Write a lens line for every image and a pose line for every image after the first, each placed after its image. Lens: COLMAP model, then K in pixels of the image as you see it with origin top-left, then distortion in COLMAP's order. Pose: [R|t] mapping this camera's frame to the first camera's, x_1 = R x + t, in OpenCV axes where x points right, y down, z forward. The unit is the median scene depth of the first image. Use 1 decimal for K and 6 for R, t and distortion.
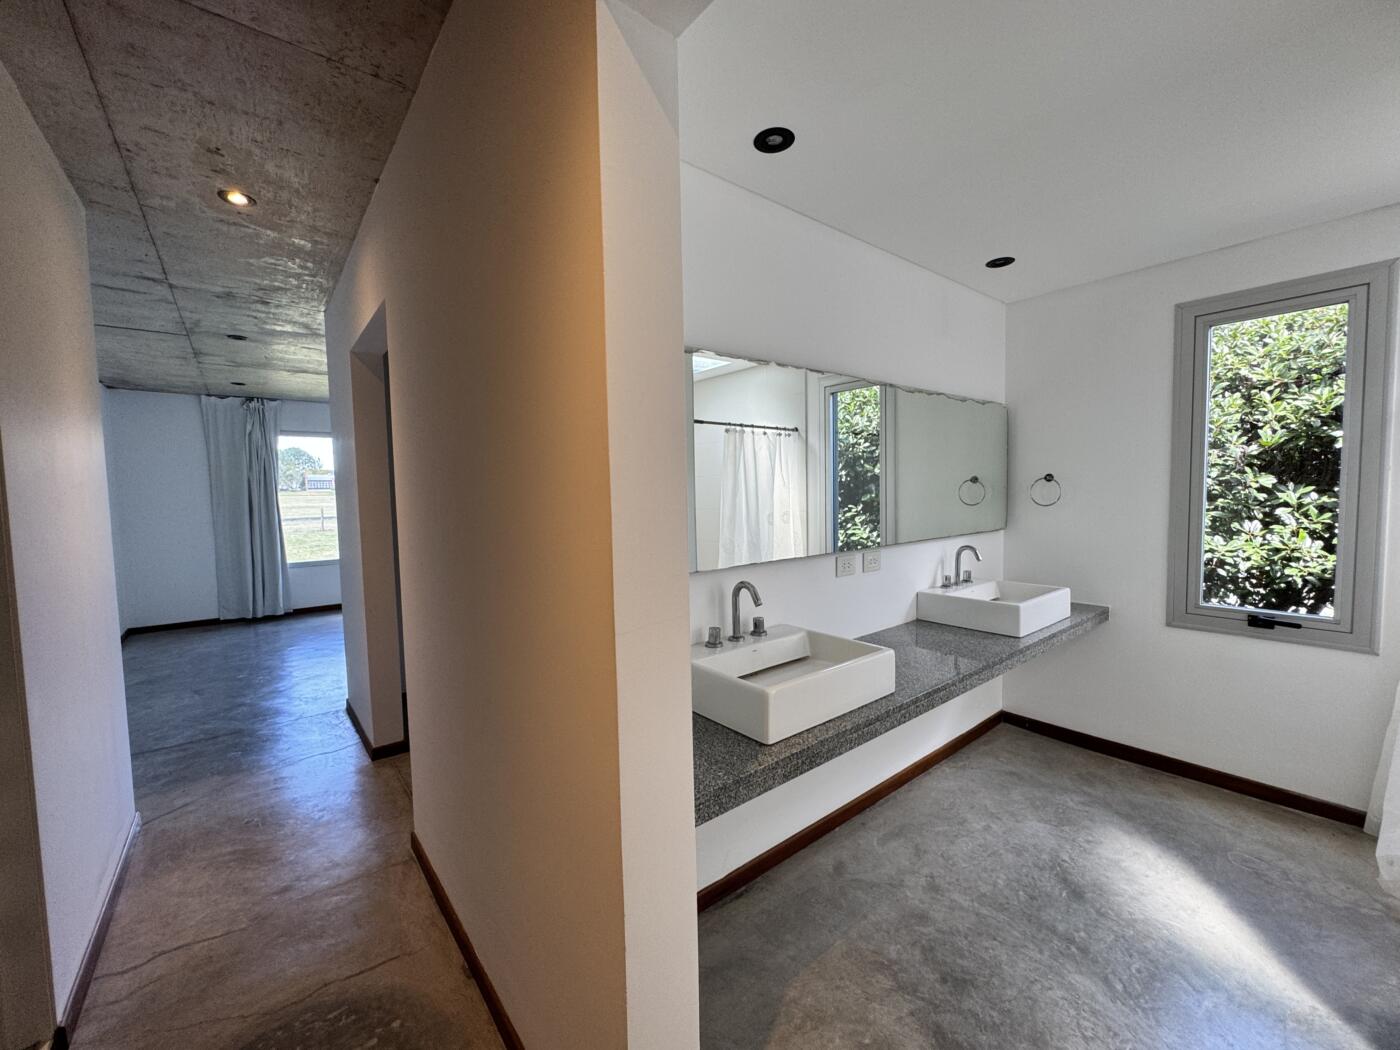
lens RADIAL K [[559.1, 0, 702.0], [0, 559.1, 523.6], [0, 0, 1]] dist [-0.003061, -0.000062]
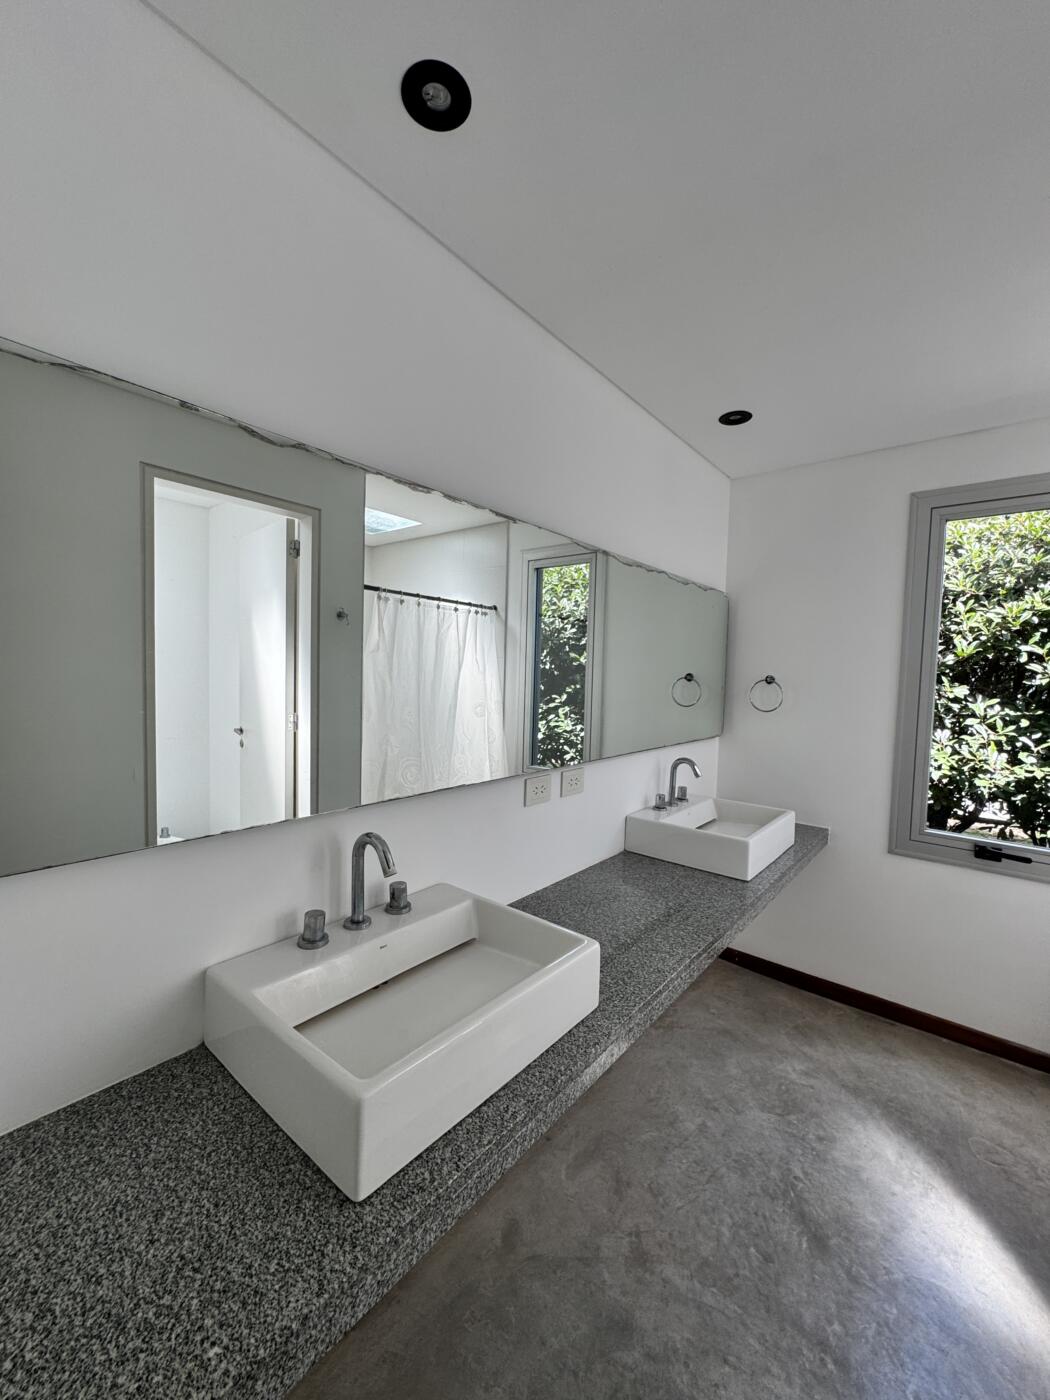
lens RADIAL K [[559.1, 0, 527.2], [0, 559.1, 701.2], [0, 0, 1]] dist [-0.003061, -0.000062]
pose [[0.977948, 0.037234, 0.205502, 0.075361], [-0.035810, 0.999302, -0.010646, -0.028122], [-0.205755, 0.003052, 0.978599, 0.243378]]
